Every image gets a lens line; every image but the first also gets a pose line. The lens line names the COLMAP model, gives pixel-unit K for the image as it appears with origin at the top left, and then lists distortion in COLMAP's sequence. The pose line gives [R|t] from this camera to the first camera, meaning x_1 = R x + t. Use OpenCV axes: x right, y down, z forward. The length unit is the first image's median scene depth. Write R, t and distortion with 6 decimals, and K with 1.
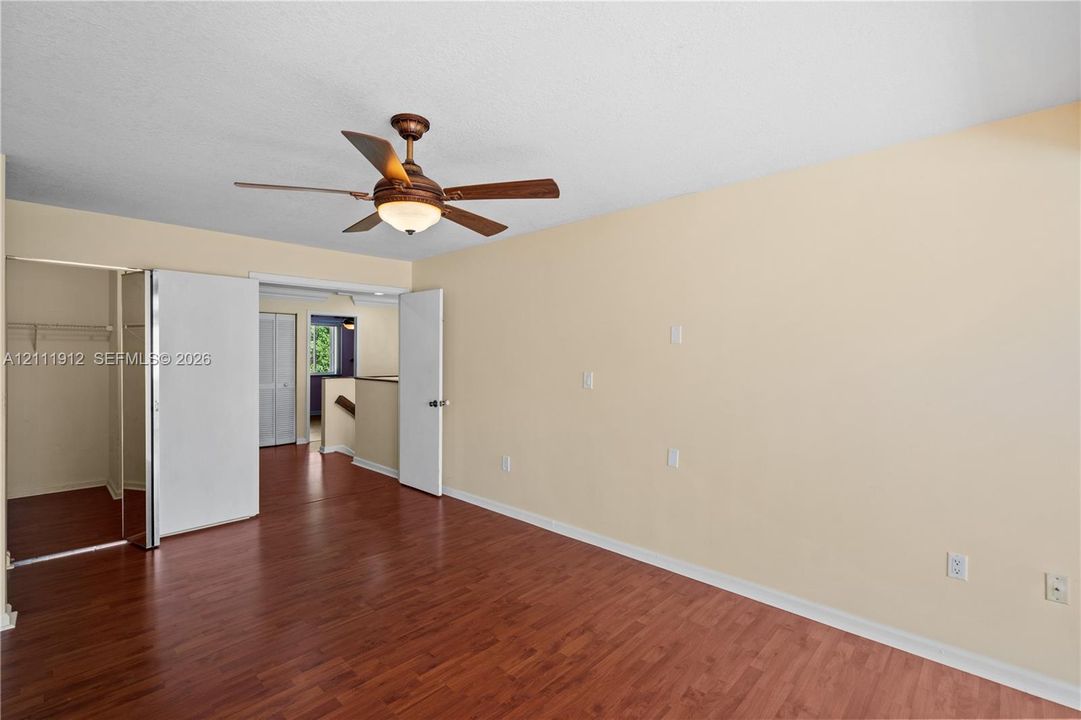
lens RADIAL K [[481.0, 0, 542.7], [0, 481.0, 358.1], [0, 0, 1]] dist [0.002231, -0.000089]
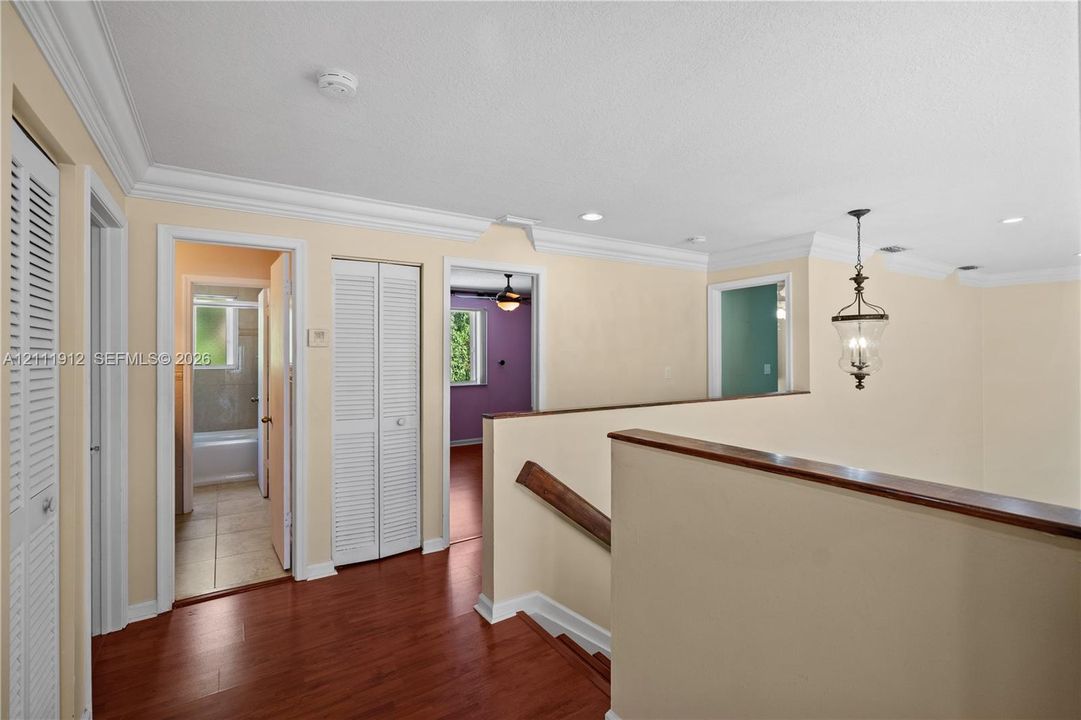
lens RADIAL K [[481.0, 0, 539.9], [0, 481.0, 358.5], [0, 0, 1]] dist [0.002231, -0.000089]
pose [[0.975011, -0.005928, -0.222076, -0.304381], [0.004215, 0.999958, -0.008186, -0.000088], [0.222115, 0.007045, 0.974995, 0.586614]]
